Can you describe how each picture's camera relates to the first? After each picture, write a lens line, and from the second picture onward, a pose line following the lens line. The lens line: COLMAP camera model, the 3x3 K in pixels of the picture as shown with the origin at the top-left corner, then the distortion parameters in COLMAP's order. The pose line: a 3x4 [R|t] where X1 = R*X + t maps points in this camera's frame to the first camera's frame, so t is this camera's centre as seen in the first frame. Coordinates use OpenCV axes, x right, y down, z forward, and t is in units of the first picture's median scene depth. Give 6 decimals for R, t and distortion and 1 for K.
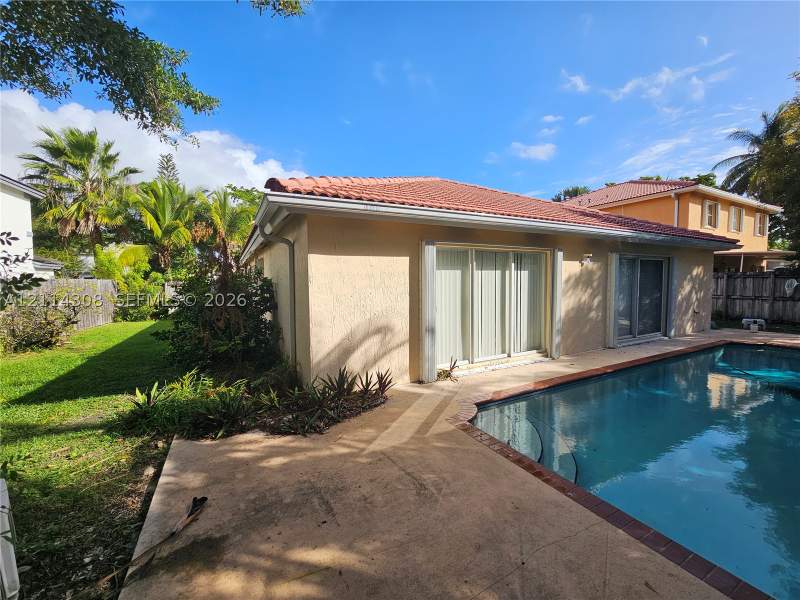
lens RADIAL K [[324.3, 0, 408.9], [0, 324.3, 300.9], [0, 0, 1]] dist [0.001470, 0.000548]
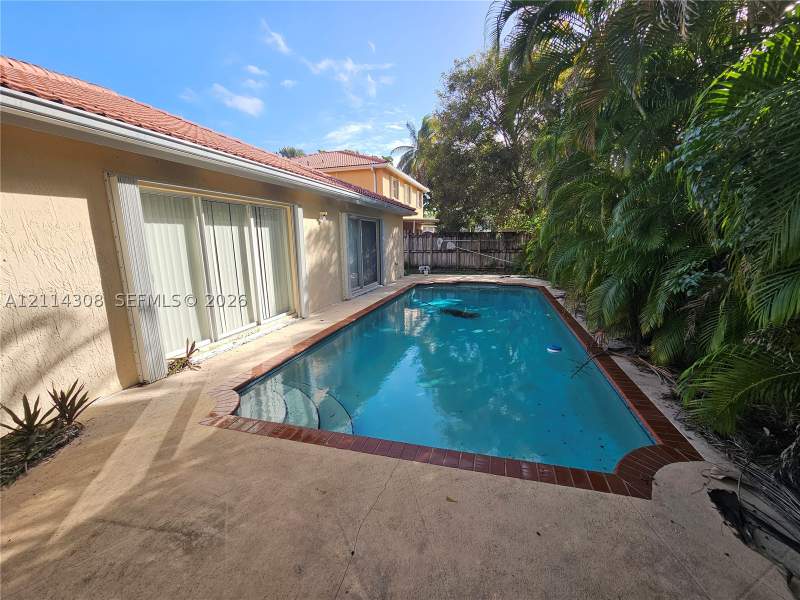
lens RADIAL K [[326.4, 0, 399.3], [0, 326.4, 294.0], [0, 0, 1]] dist [0.000362, 0.000429]
pose [[0.713915, -0.122363, 0.689459, -0.025243], [0.058145, 0.991572, 0.115774, 0.007708], [-0.697815, -0.042564, 0.715013, 0.101460]]
